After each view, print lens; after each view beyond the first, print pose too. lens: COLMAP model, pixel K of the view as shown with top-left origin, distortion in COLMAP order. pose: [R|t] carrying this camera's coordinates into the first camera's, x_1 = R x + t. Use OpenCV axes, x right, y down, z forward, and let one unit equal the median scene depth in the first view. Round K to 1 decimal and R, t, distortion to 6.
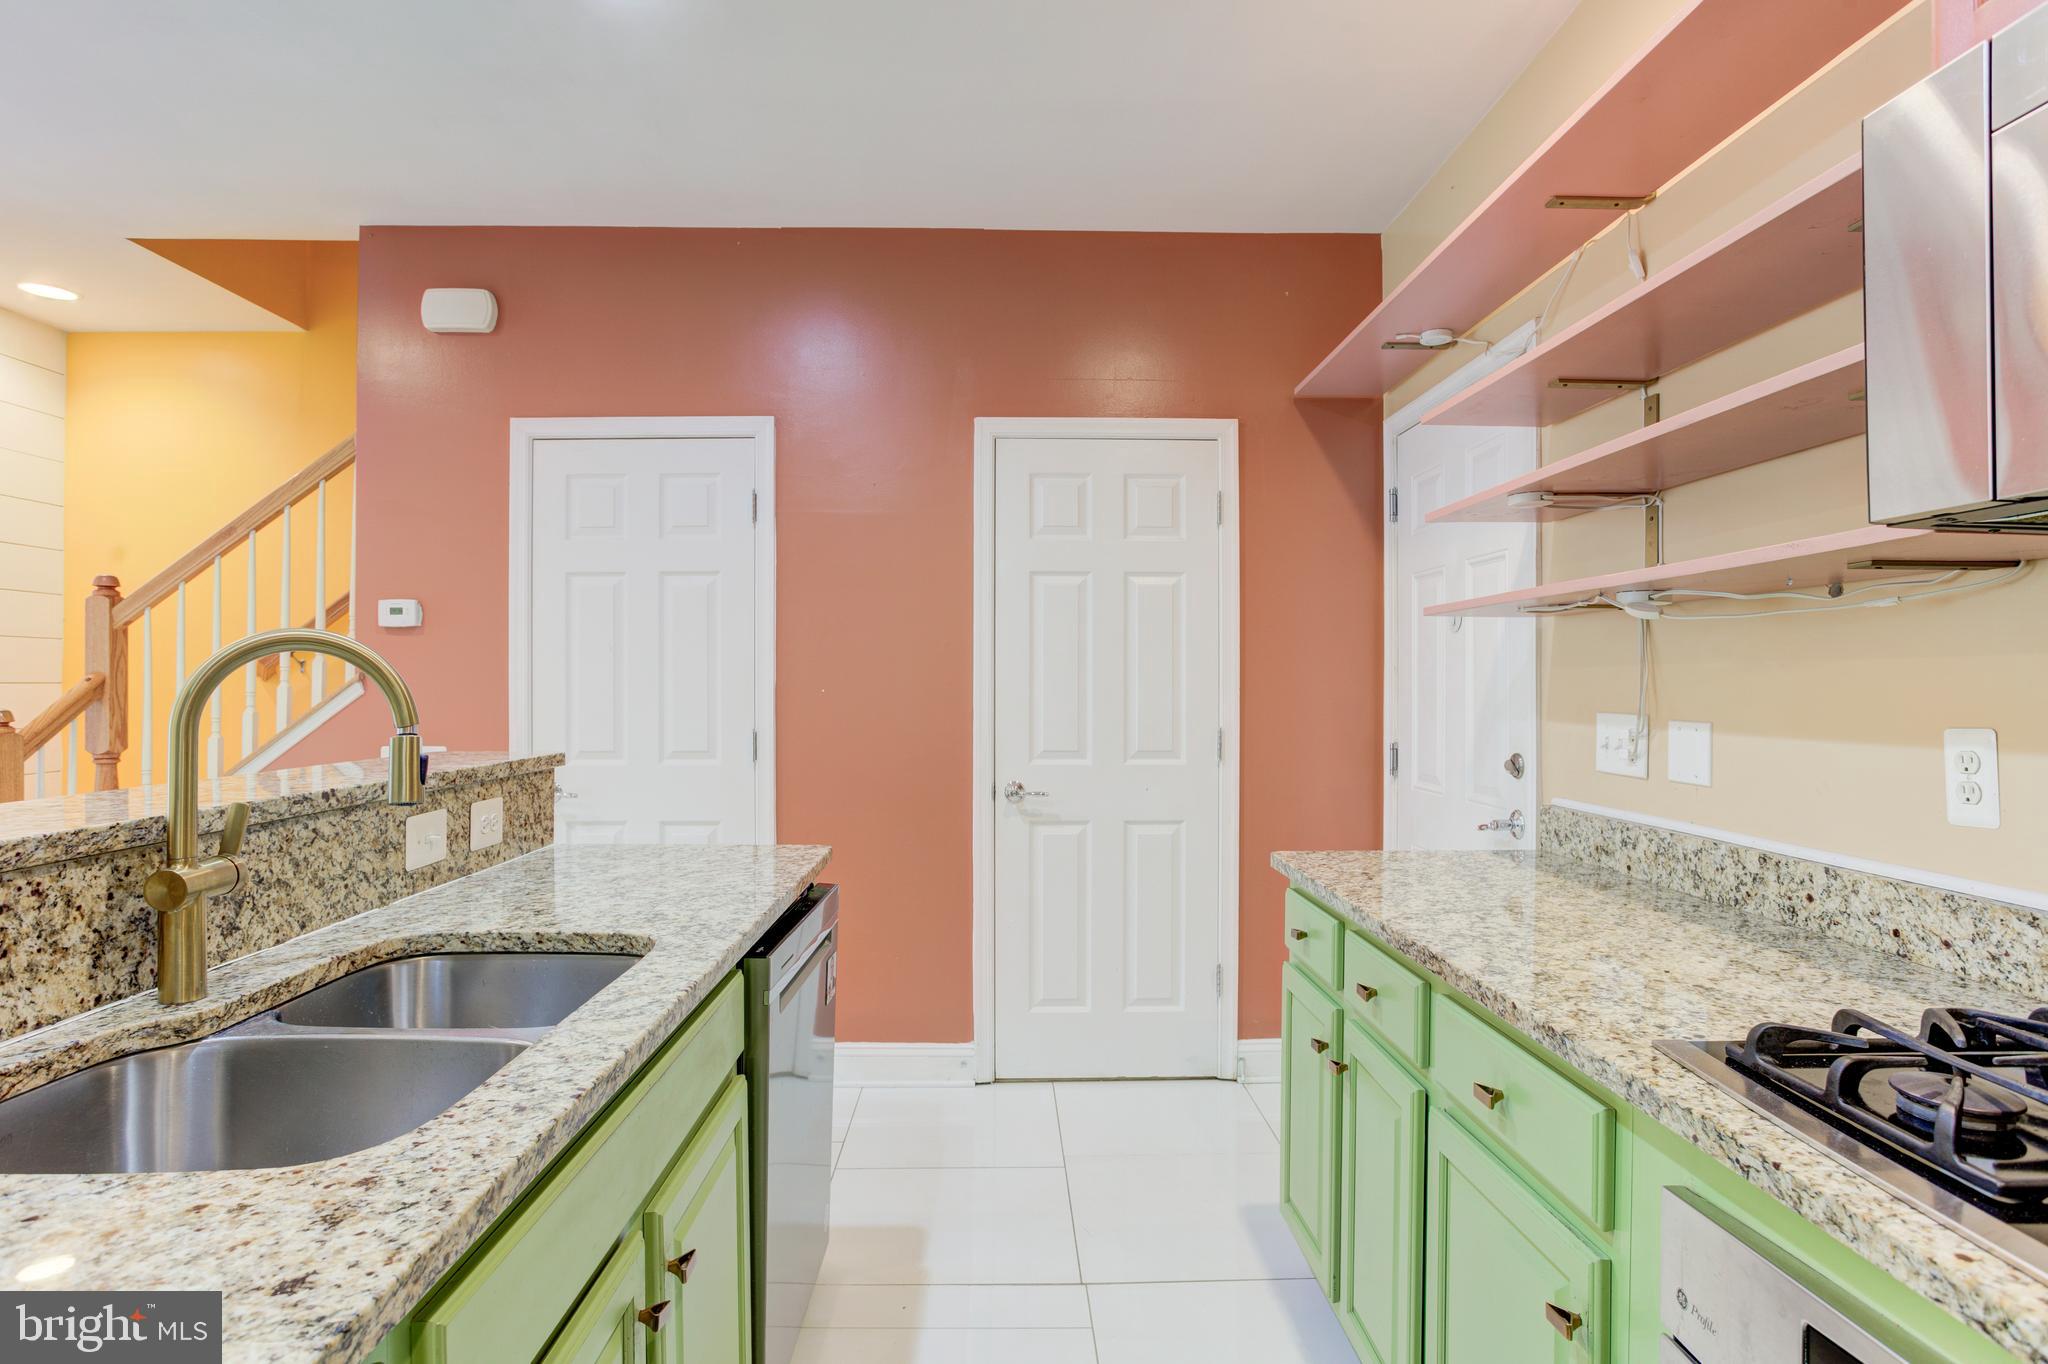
lens RADIAL K [[1046.6, 0, 1024.0], [0, 1046.6, 682.0], [0, 0, 1]] dist [-0.056885, 0.028241]
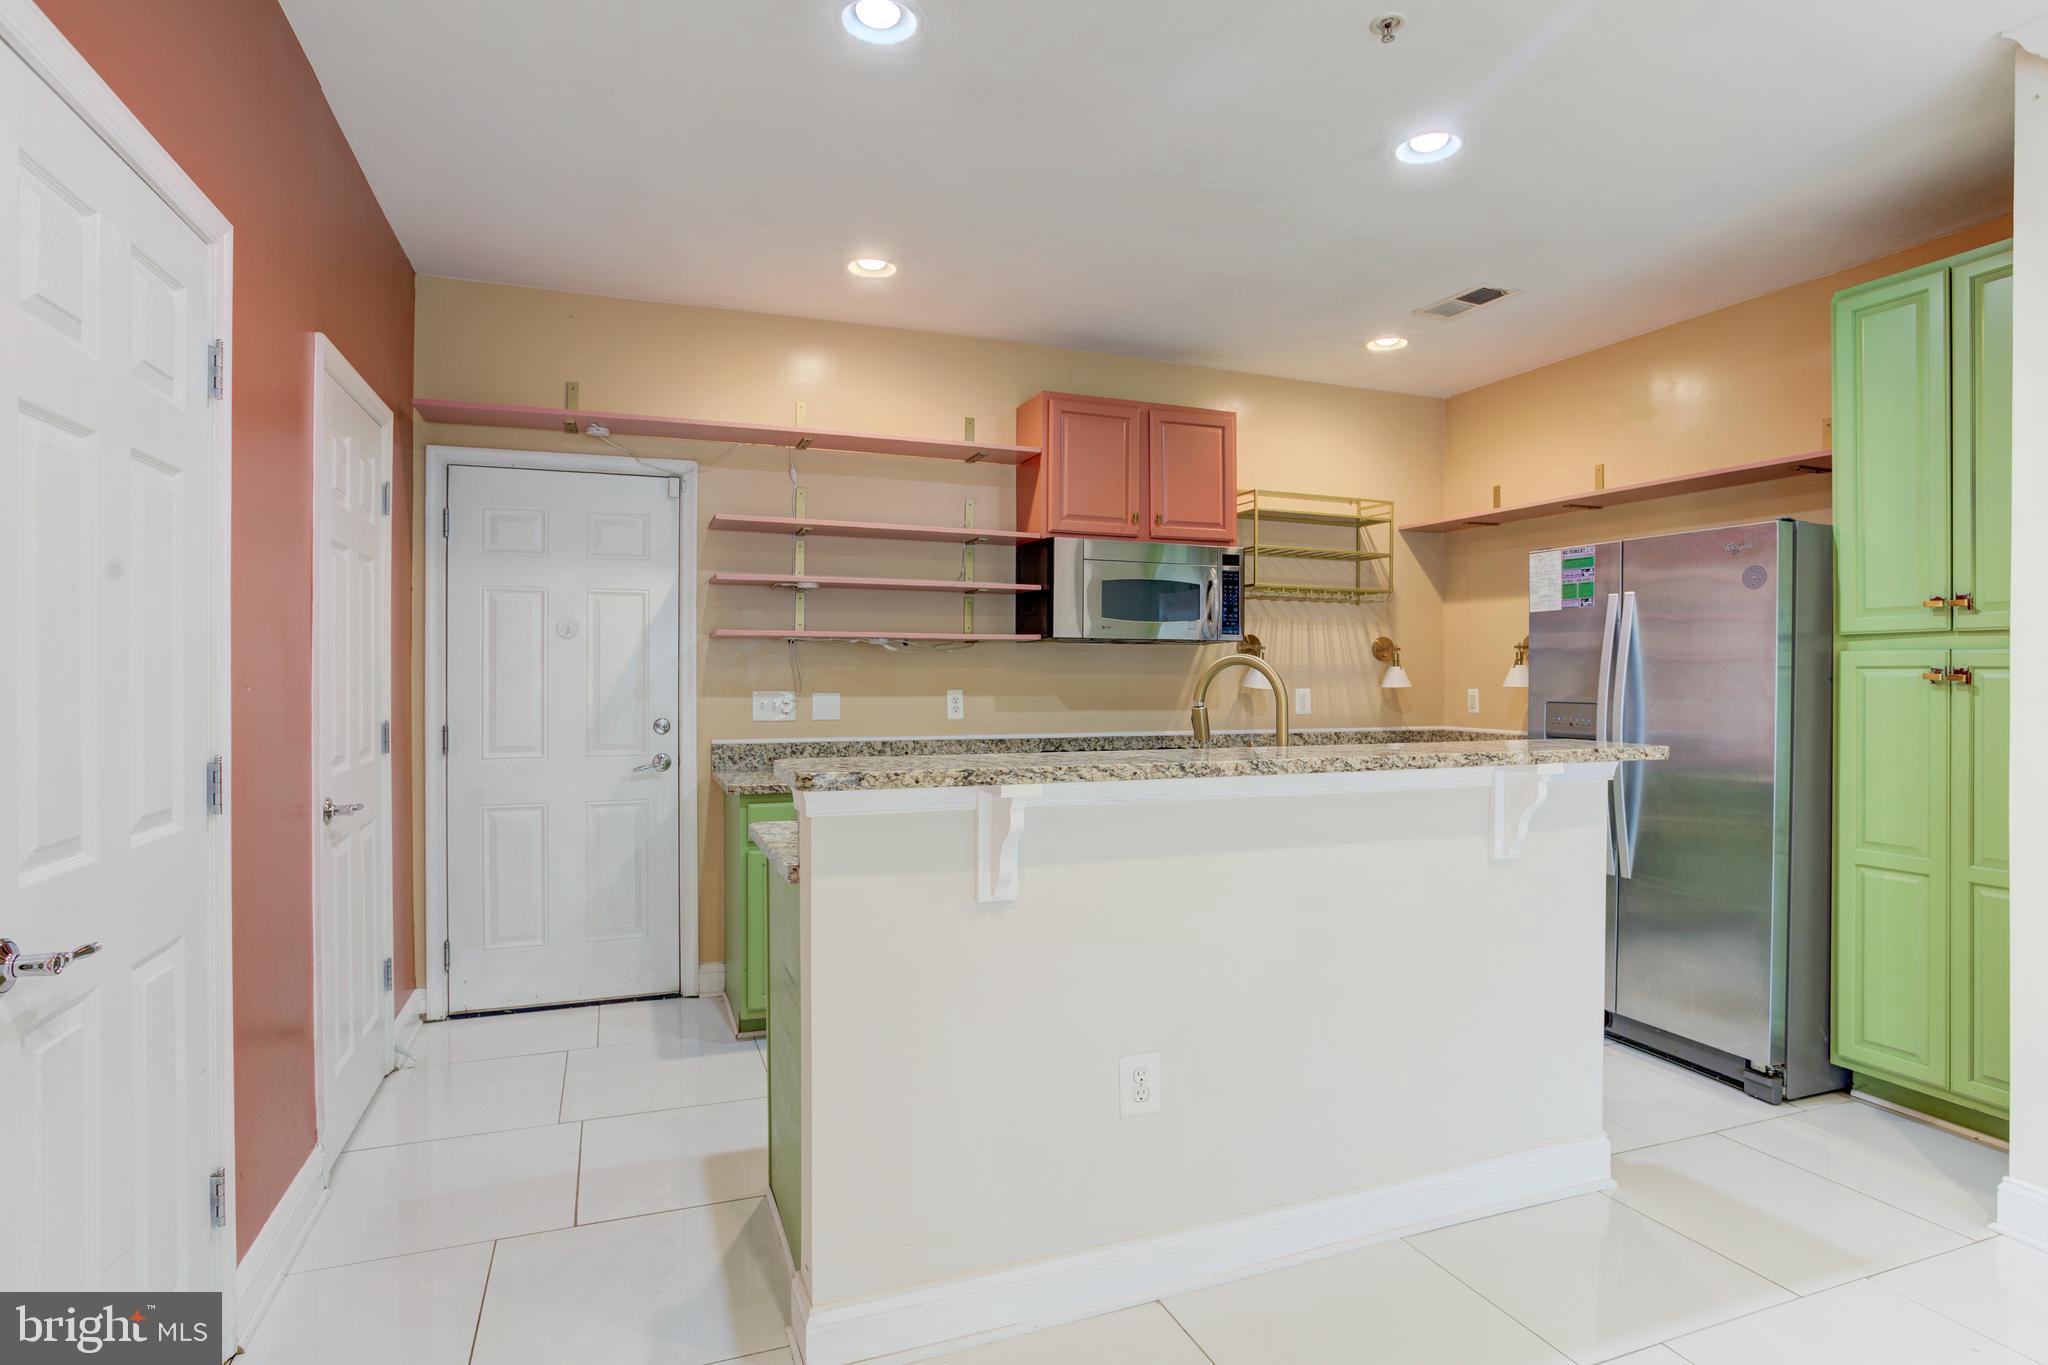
lens RADIAL K [[1060.9, 0, 1049.4], [0, 1060.9, 678.6], [0, 0, 1]] dist [-0.058760, 0.030838]
pose [[-0.348150, -0.009174, 0.937394, -2.106294], [-0.008620, 0.999941, 0.006585, -0.013833], [-0.937399, -0.005788, -0.348208, 1.673527]]
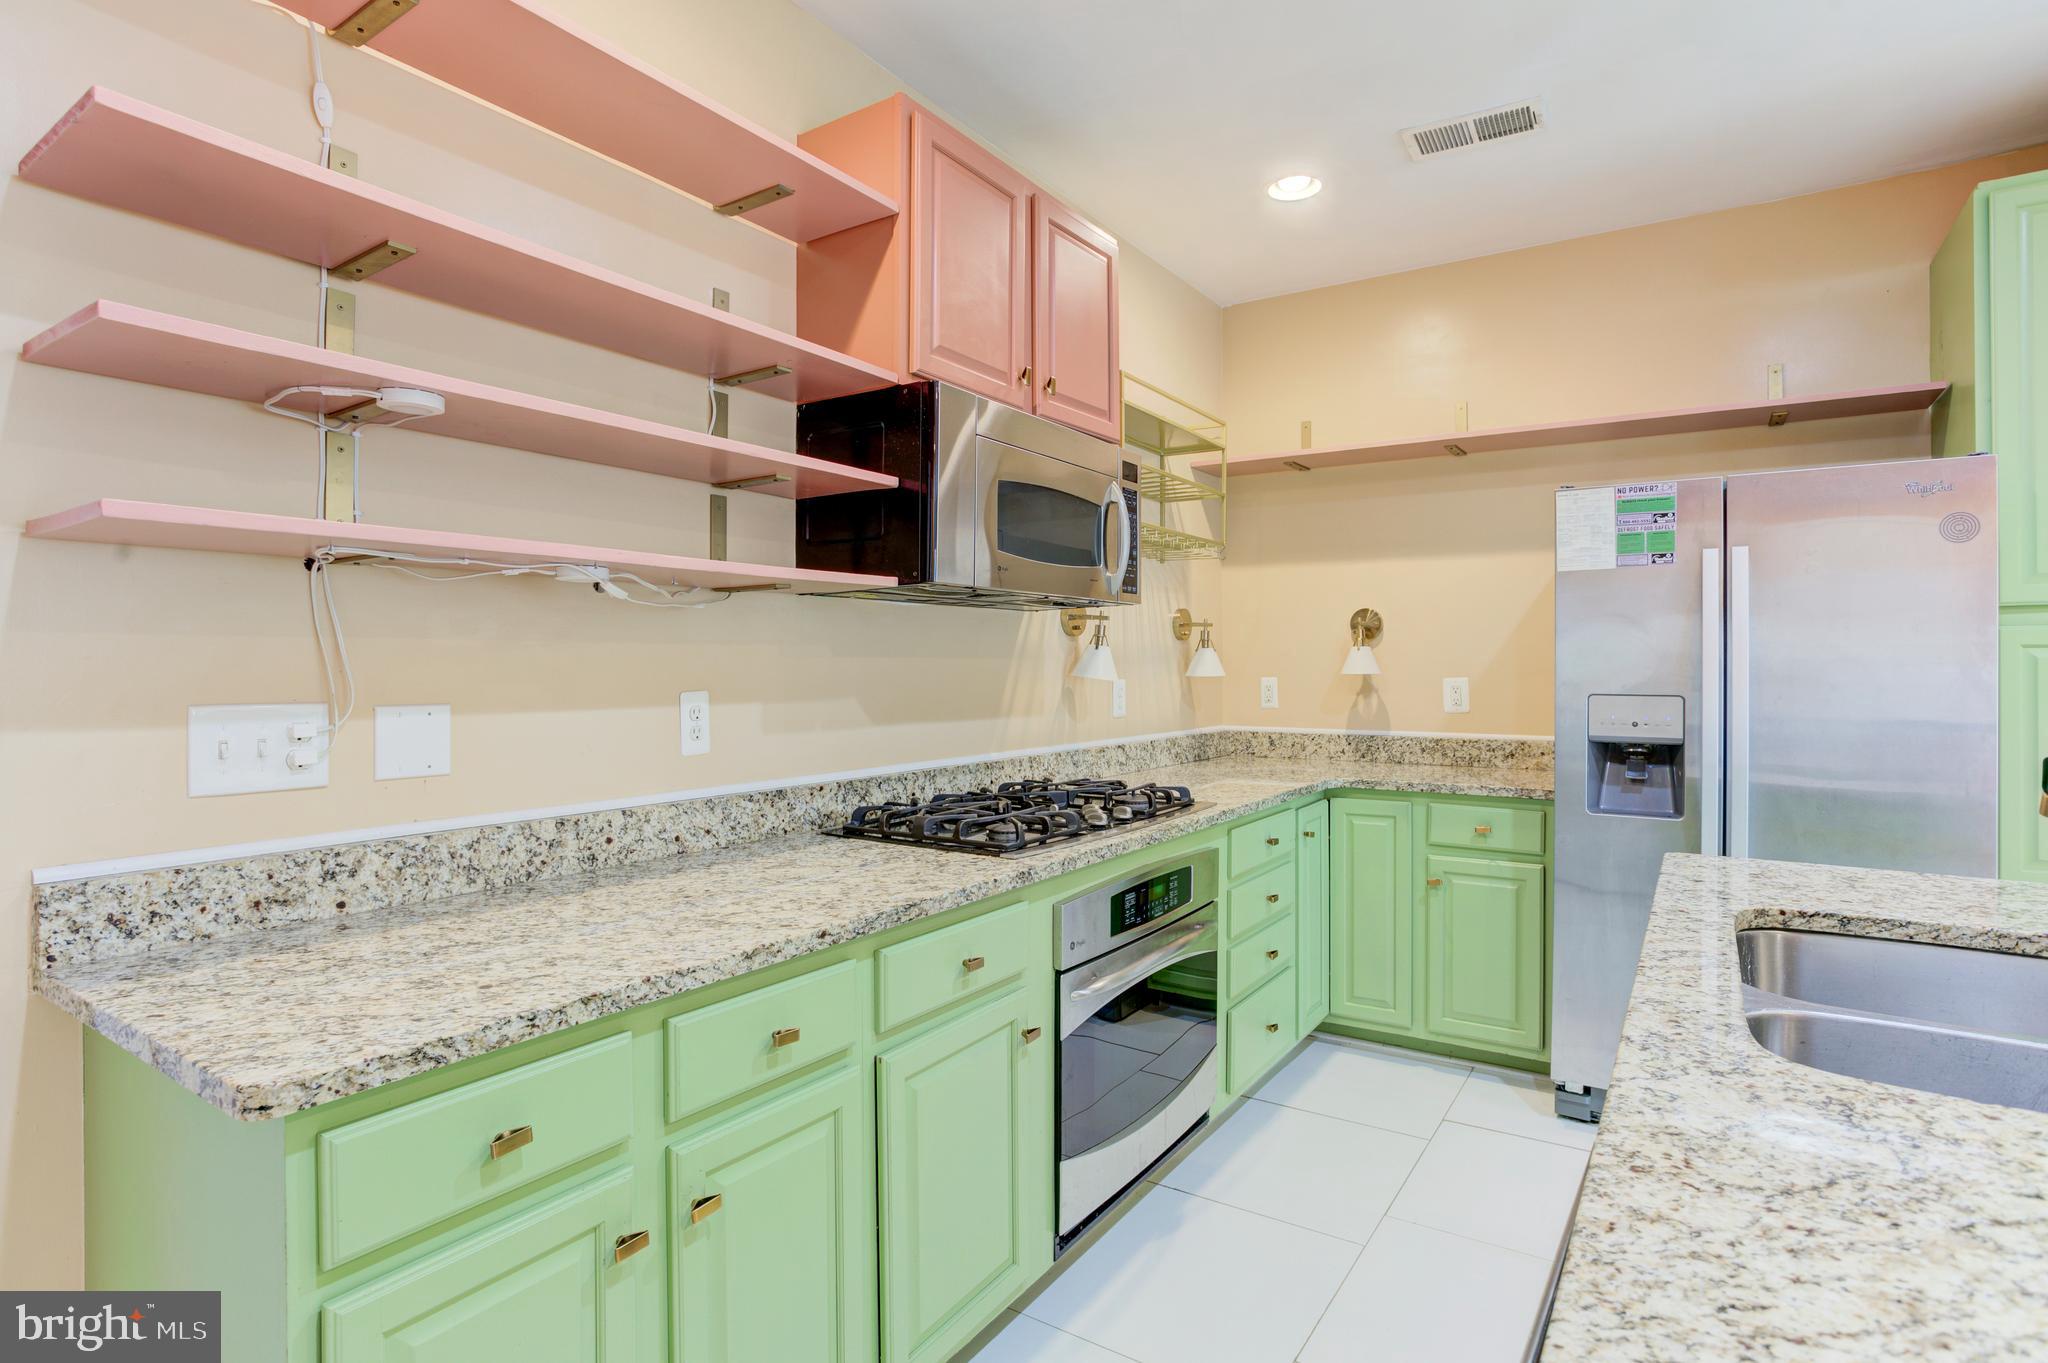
lens RADIAL K [[1046.6, 0, 1024.0], [0, 1046.6, 681.5], [0, 0, 1]] dist [-0.056885, 0.028241]
pose [[-0.819240, -0.011624, 0.573333, -0.334786], [-0.003382, 0.999875, 0.015439, 0.004036], [-0.573441, 0.010709, -0.819177, 1.754100]]
